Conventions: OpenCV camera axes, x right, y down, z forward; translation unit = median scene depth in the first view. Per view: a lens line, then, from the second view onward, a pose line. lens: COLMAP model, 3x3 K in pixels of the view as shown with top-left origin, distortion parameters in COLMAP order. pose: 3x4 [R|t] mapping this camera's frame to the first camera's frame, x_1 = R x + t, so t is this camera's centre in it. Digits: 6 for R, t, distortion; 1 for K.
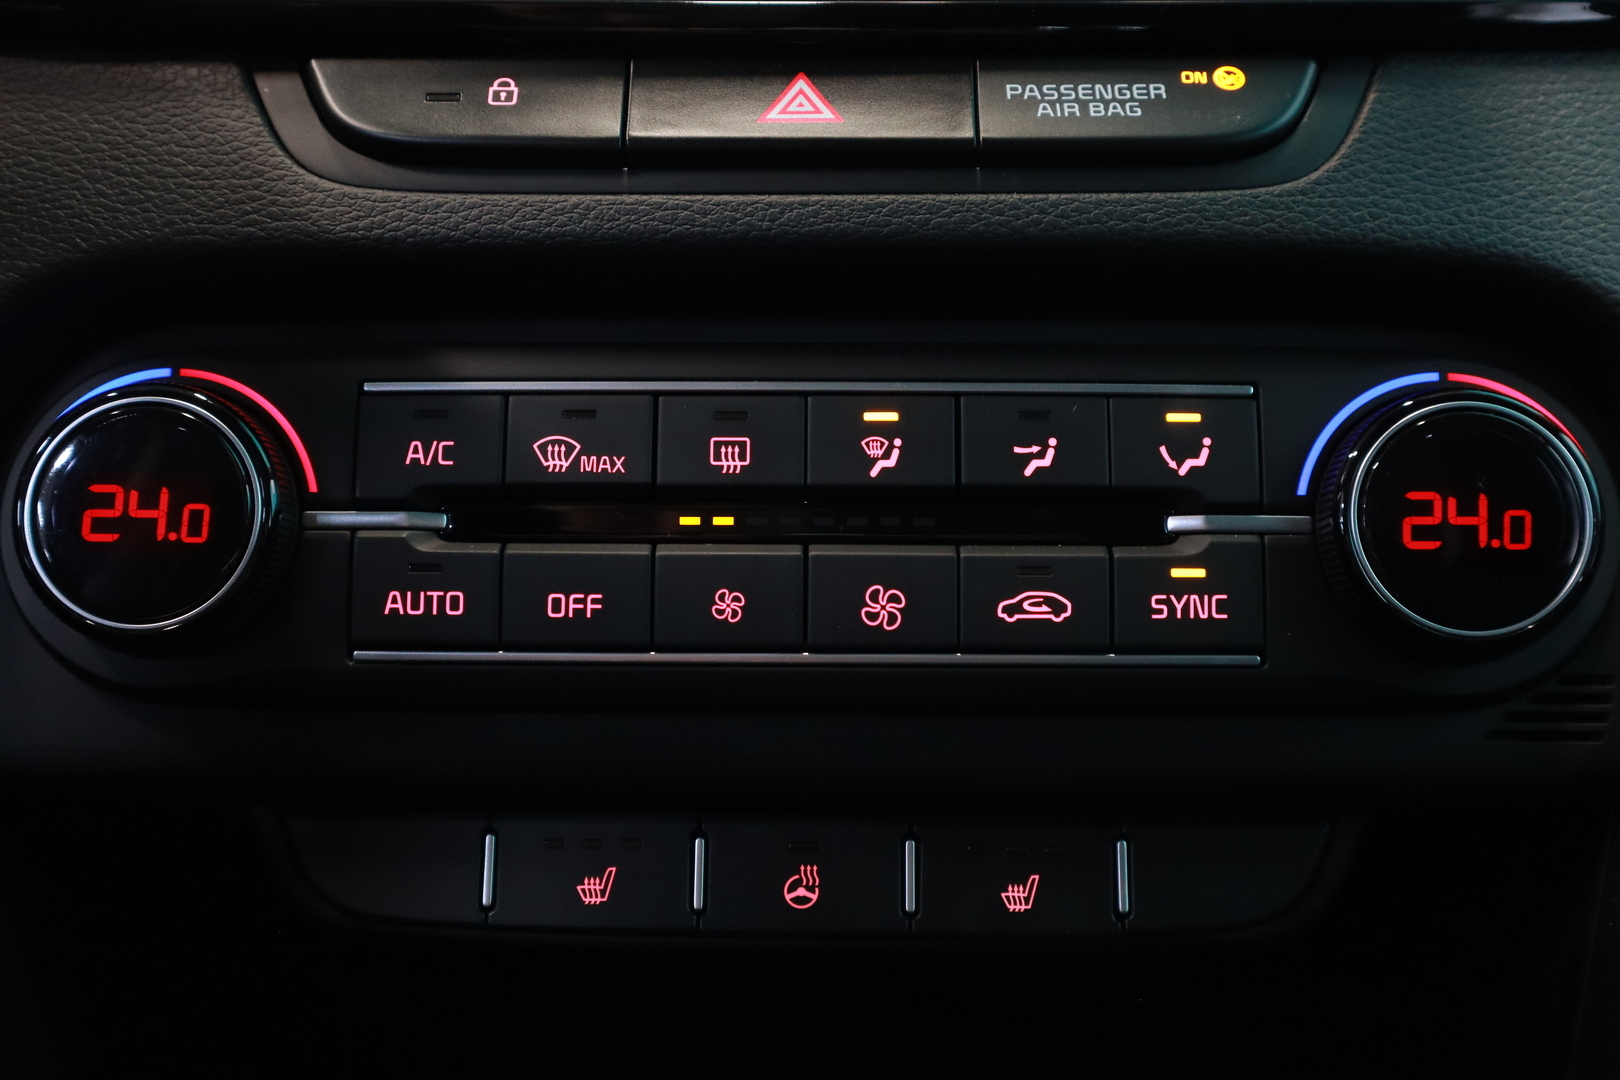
lens RADIAL K [[1681.6, 0, 810.0], [0, 1681.6, 536.8], [0, 0, 1]] dist [0.018029, 0.000000]
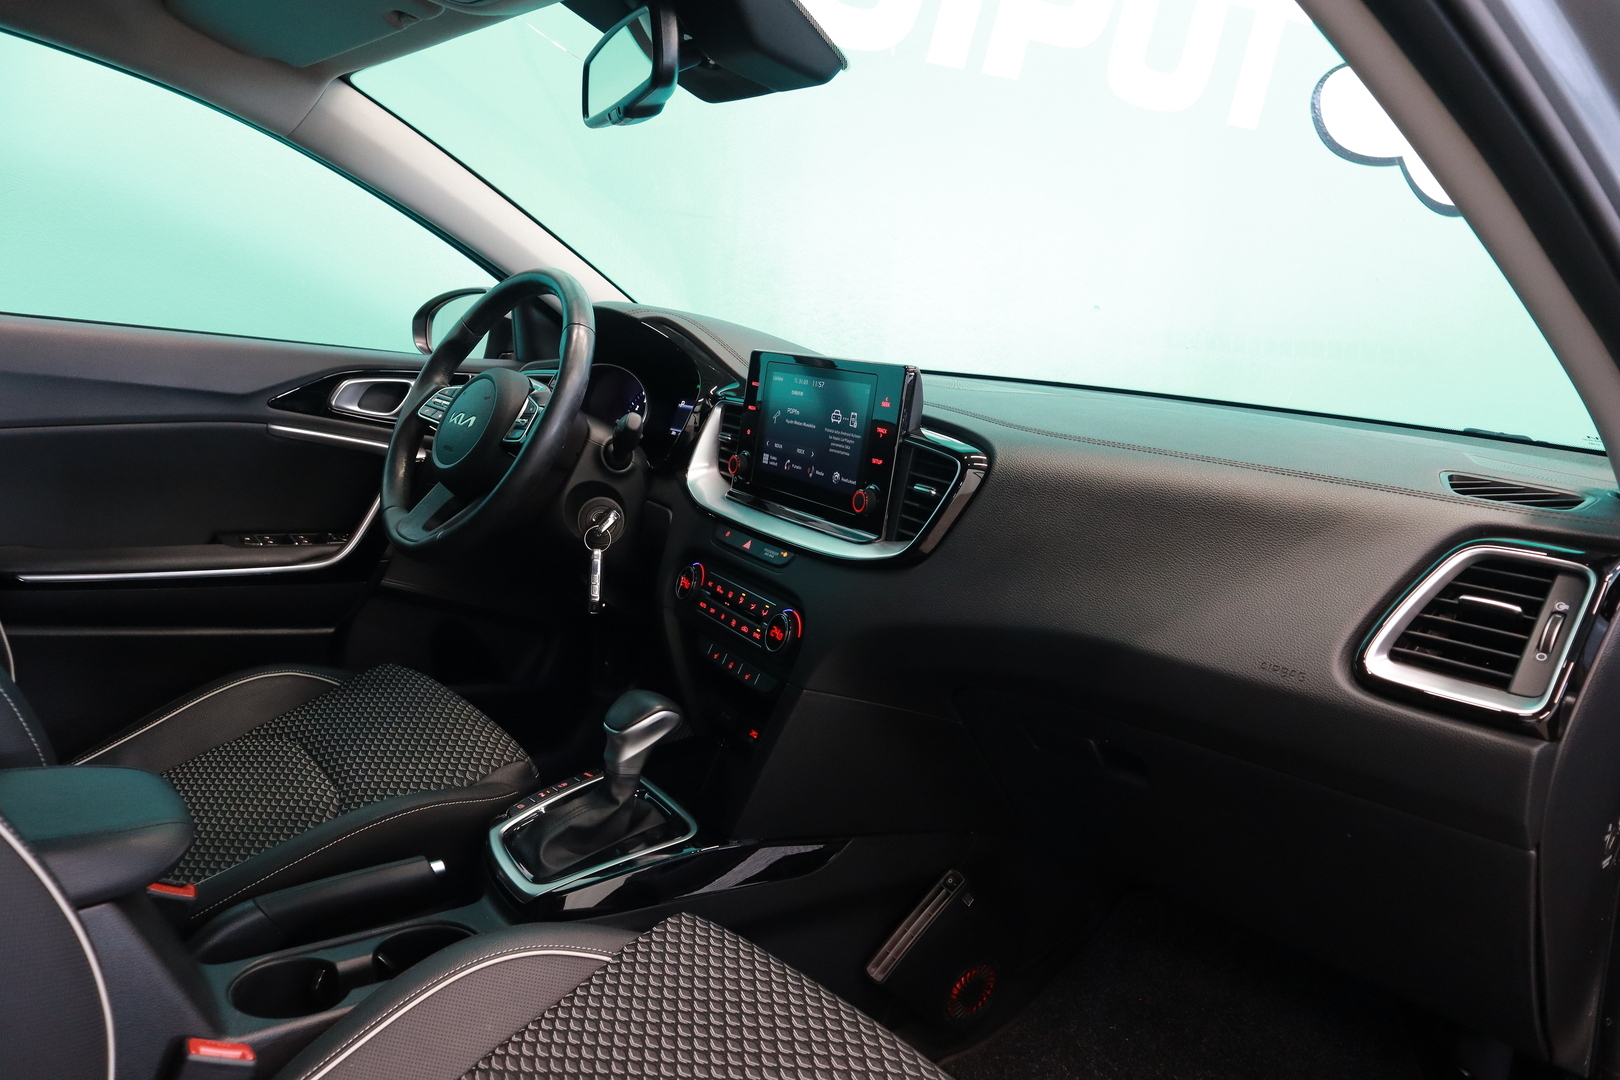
lens RADIAL K [[1111.7, 0, 805.4], [0, 1111.7, 542.7], [0, 0, 1]] dist [-0.091885, 0.027792]
pose [[0.524829, 0.198584, -0.827719, 3.609381], [-0.230813, 0.969175, 0.086172, -0.679122], [0.819317, 0.145823, 0.554487, -1.166541]]
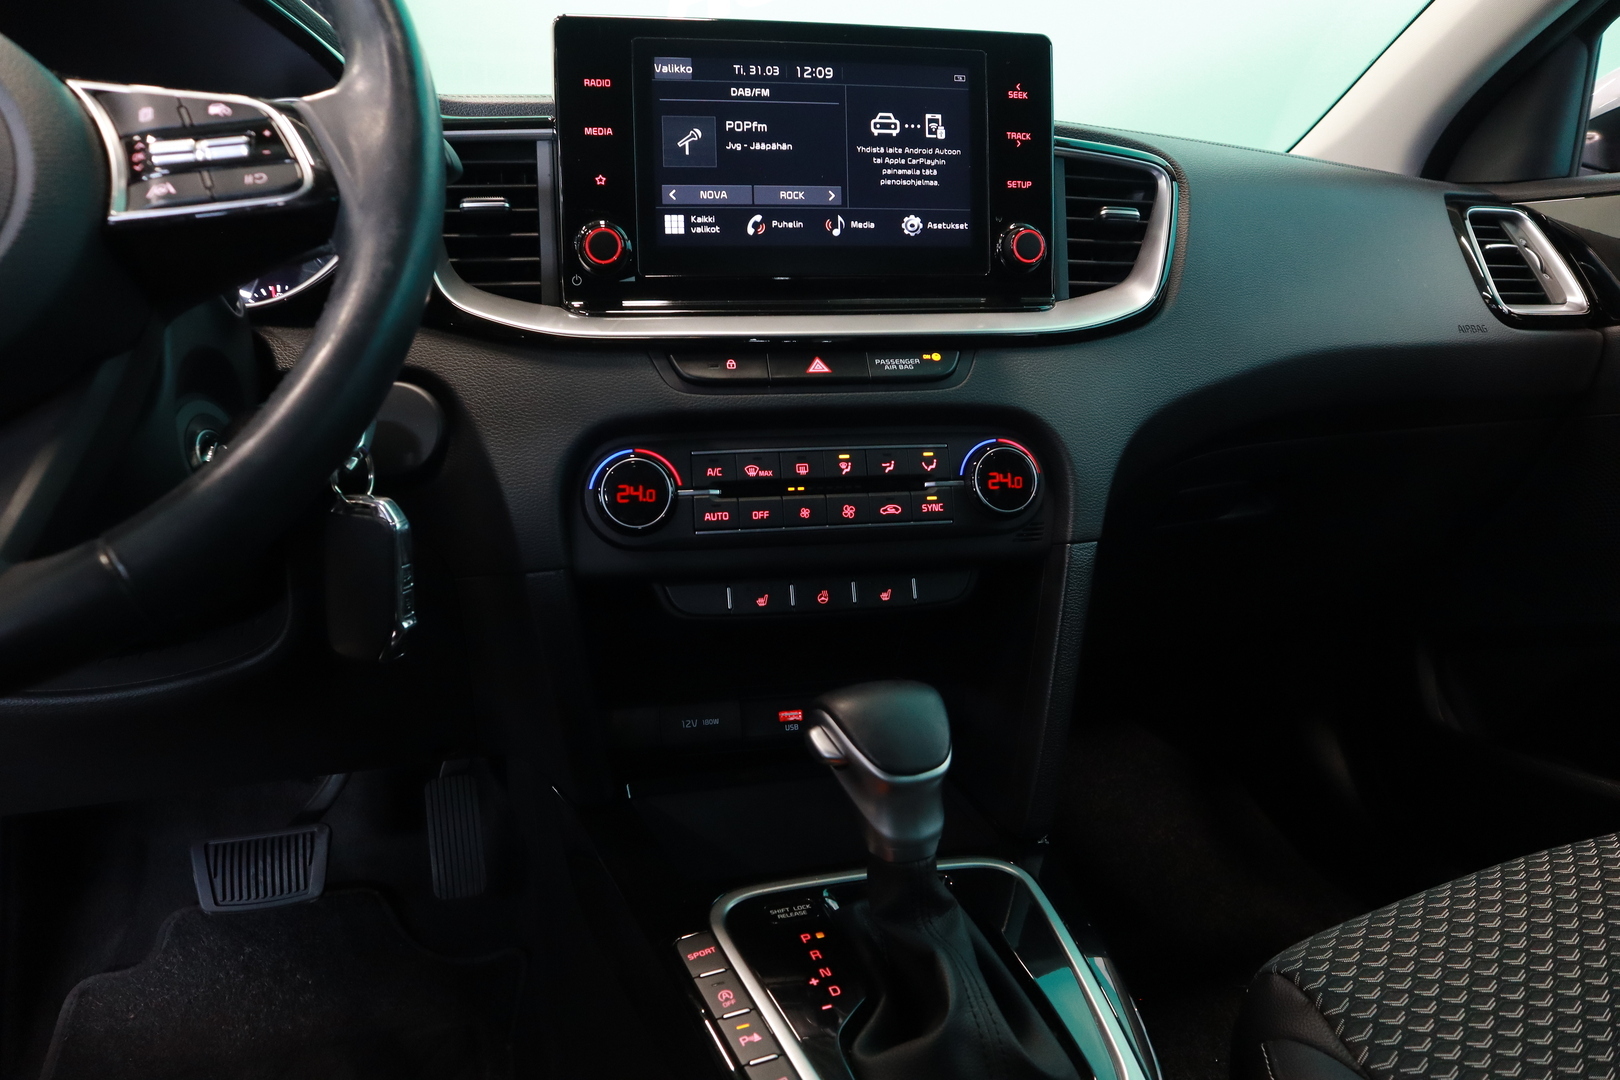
lens RADIAL K [[1111.7, 0, 803.1], [0, 1111.7, 529.9], [0, 0, 1]] dist [-0.091885, 0.027792]
pose [[0.978705, -0.047134, 0.199786, -0.503902], [0.042609, 0.998730, 0.026888, 0.013732], [-0.200799, -0.017803, 0.979471, -1.217701]]
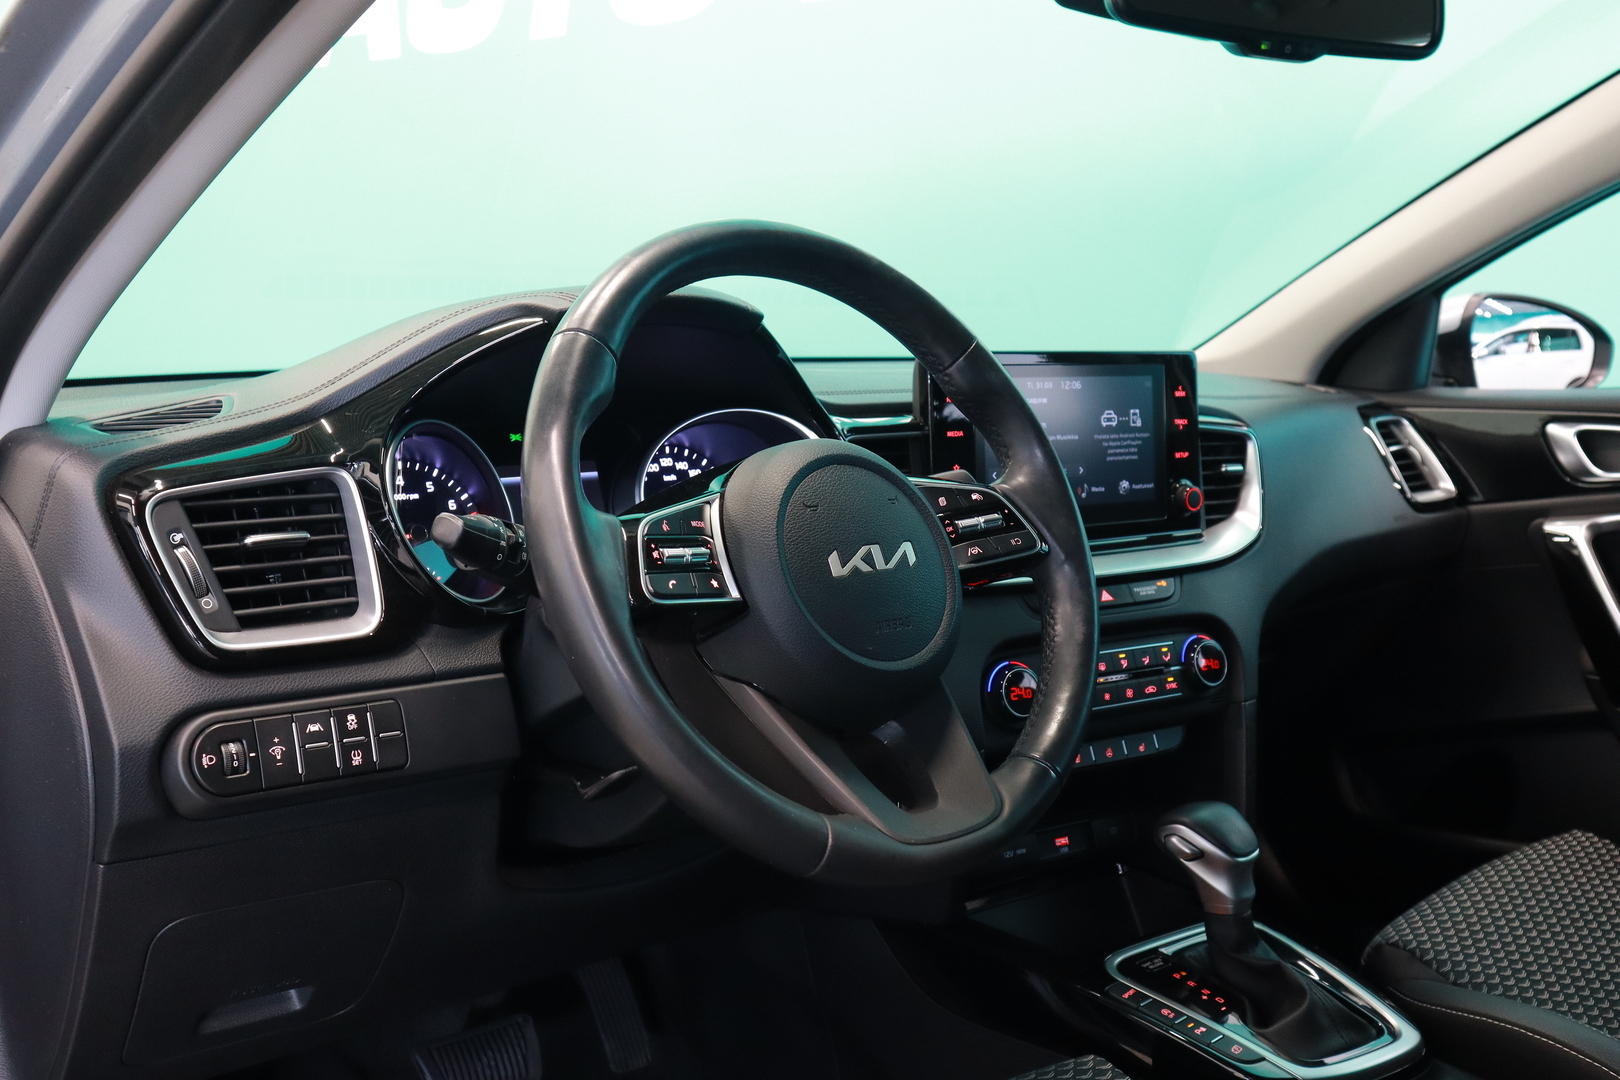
lens RADIAL K [[1484.7, 0, 801.4], [0, 1484.7, 540.2], [0, 0, 1]] dist [-0.019567, 0.000000]
pose [[0.844115, -0.068223, 0.531804, -3.134050], [0.090003, 0.995827, -0.015109, -0.438290], [-0.528554, 0.060618, 0.846733, -2.298432]]
